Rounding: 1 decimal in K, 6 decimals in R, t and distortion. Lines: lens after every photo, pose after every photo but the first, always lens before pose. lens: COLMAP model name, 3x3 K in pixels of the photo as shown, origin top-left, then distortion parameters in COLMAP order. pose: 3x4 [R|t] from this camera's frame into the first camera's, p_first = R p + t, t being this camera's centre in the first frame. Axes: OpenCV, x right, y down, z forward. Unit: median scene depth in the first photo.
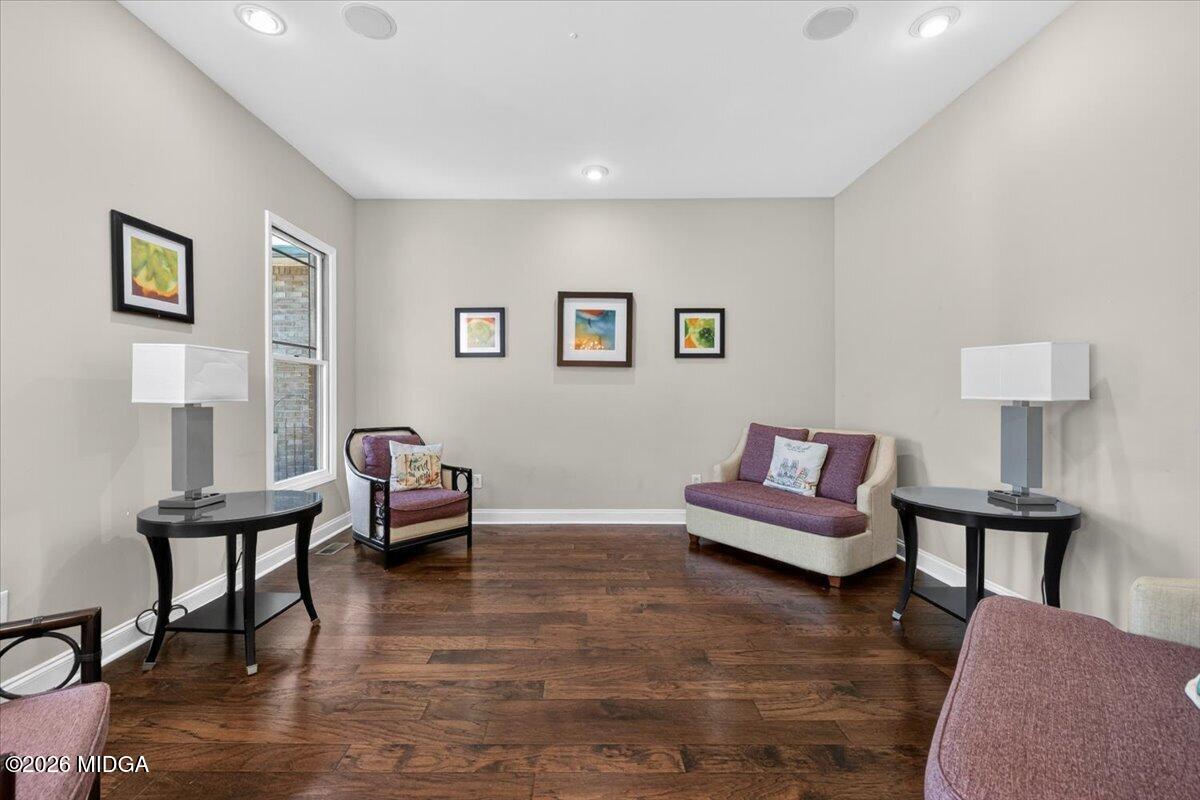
lens RADIAL K [[505.8, 0, 592.1], [0, 505.8, 400.4], [0, 0, 1]] dist [0.000490, 0.000104]
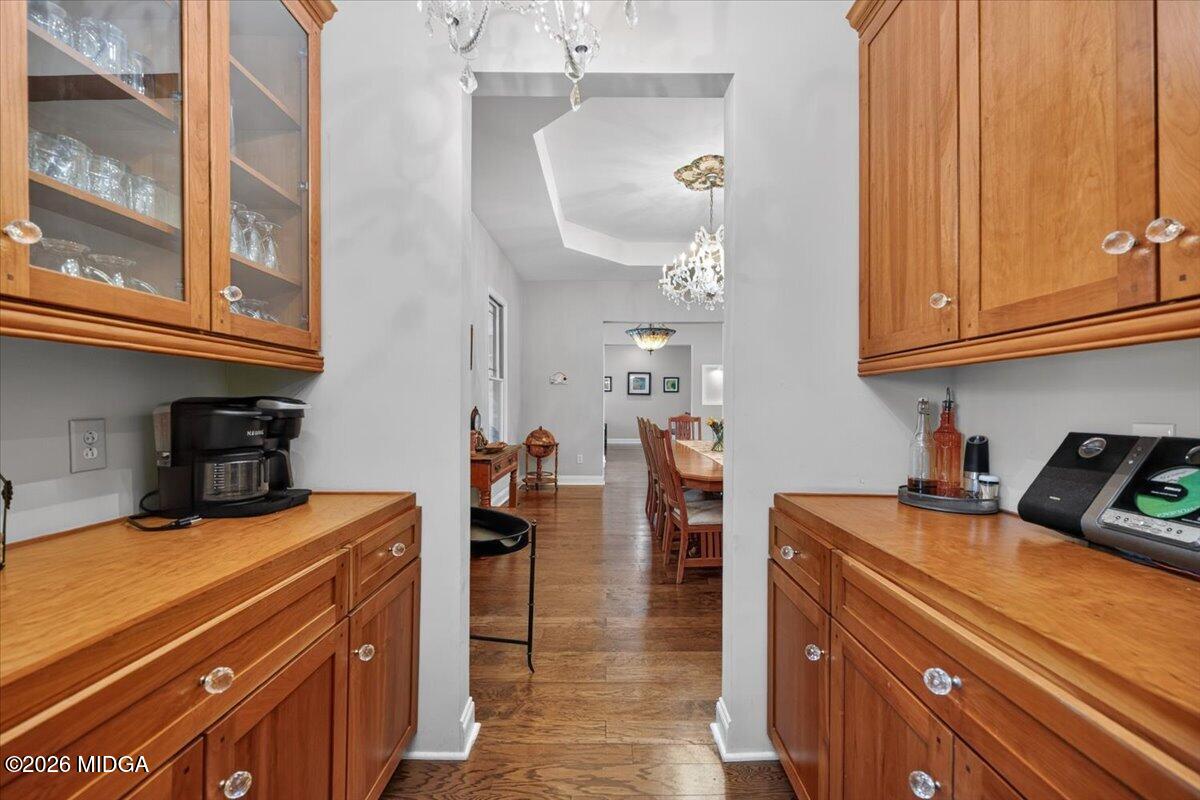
lens RADIAL K [[460.7, 0, 604.8], [0, 460.7, 404.2], [0, 0, 1]] dist [-0.001526, -0.000590]
pose [[0.999980, 0.000270, -0.006392, -0.199020], [-0.000307, 0.999983, -0.005816, 0.010294], [0.006390, 0.005818, 0.999963, -1.994975]]
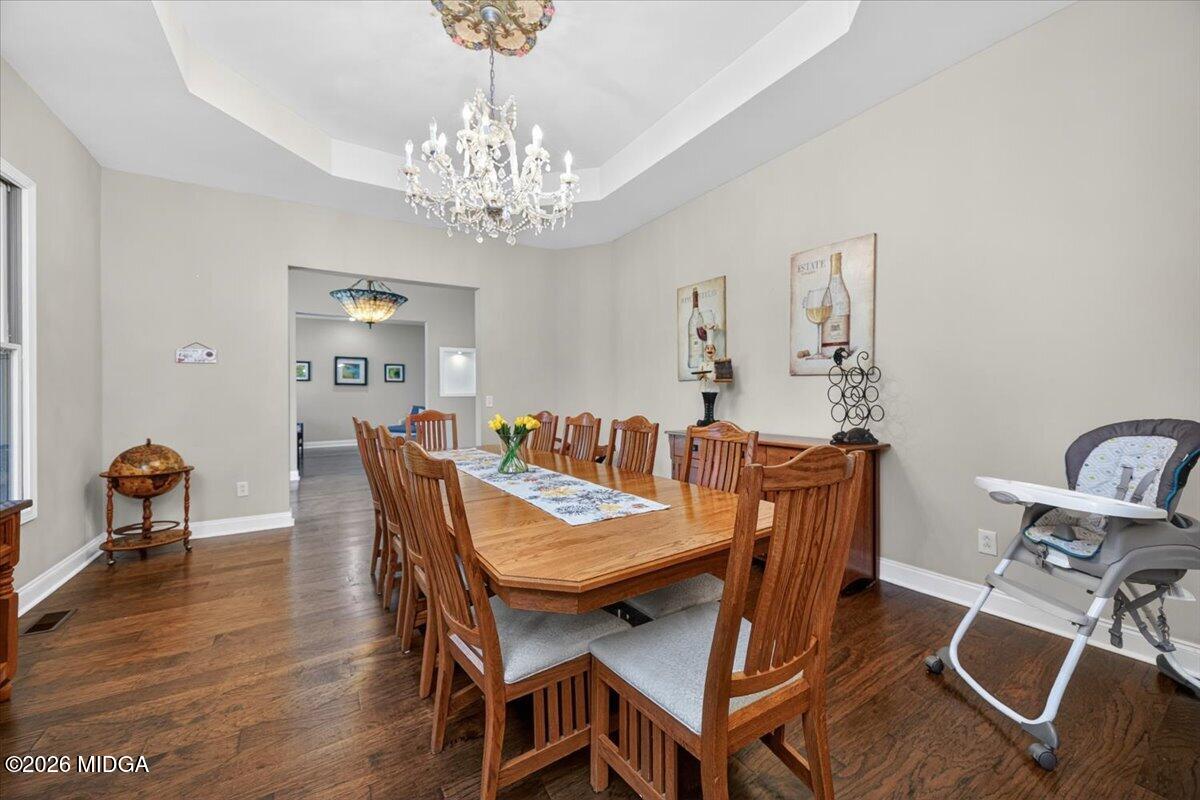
lens RADIAL K [[451.5, 0, 604.7], [0, 451.5, 399.4], [0, 0, 1]] dist [-0.000772, 0.000230]
pose [[0.835609, -0.013095, 0.549168, -0.186289], [0.011751, 0.999913, 0.005963, 0.008664], [-0.549198, 0.001471, 0.835691, -1.713183]]
